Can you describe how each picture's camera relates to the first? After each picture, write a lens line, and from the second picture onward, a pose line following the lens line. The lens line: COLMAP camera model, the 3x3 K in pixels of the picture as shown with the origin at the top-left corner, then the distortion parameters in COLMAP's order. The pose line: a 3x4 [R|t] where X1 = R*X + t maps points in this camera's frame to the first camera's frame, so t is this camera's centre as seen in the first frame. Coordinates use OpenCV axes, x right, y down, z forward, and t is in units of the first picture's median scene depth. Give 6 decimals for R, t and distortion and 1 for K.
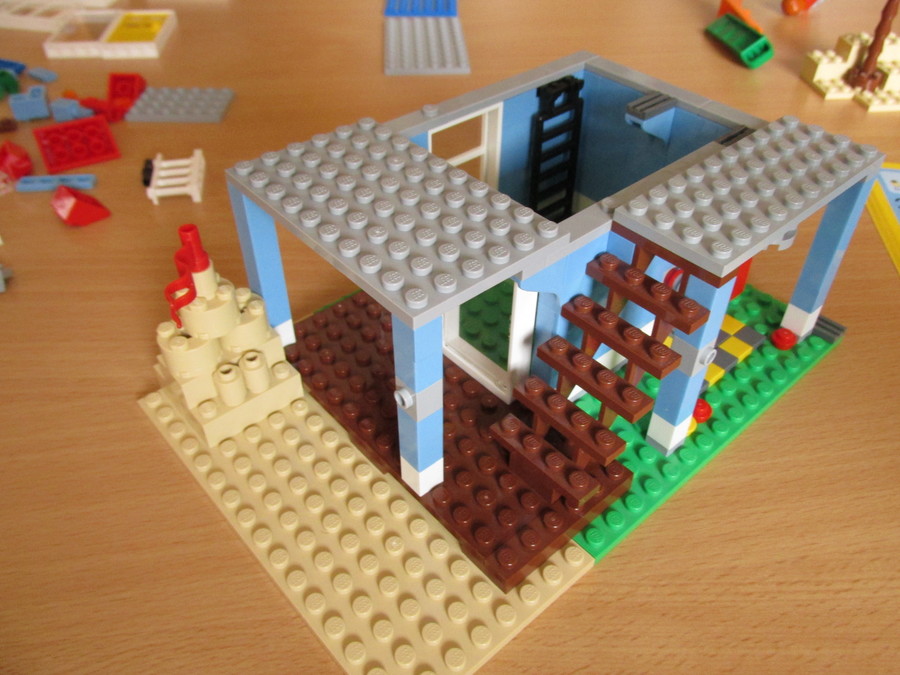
lens RADIAL K [[746.1, 0, 450.0], [0, 746.1, 337.5], [0, 0, 1]] dist [-0.008168, -0.001292]
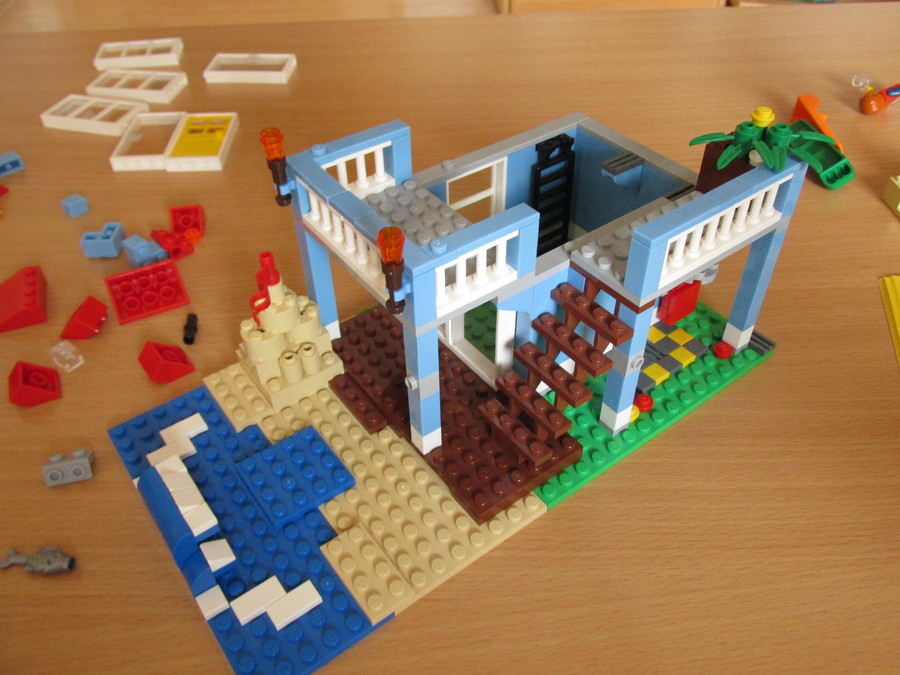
lens RADIAL K [[746.1, 0, 450.0], [0, 746.1, 337.5], [0, 0, 1]] dist [-0.008168, -0.001292]
pose [[0.996417, 0.041554, -0.073658, 0.094655], [-0.040398, 0.999037, 0.017108, -0.026562], [0.074298, -0.014071, 0.997137, -0.344266]]
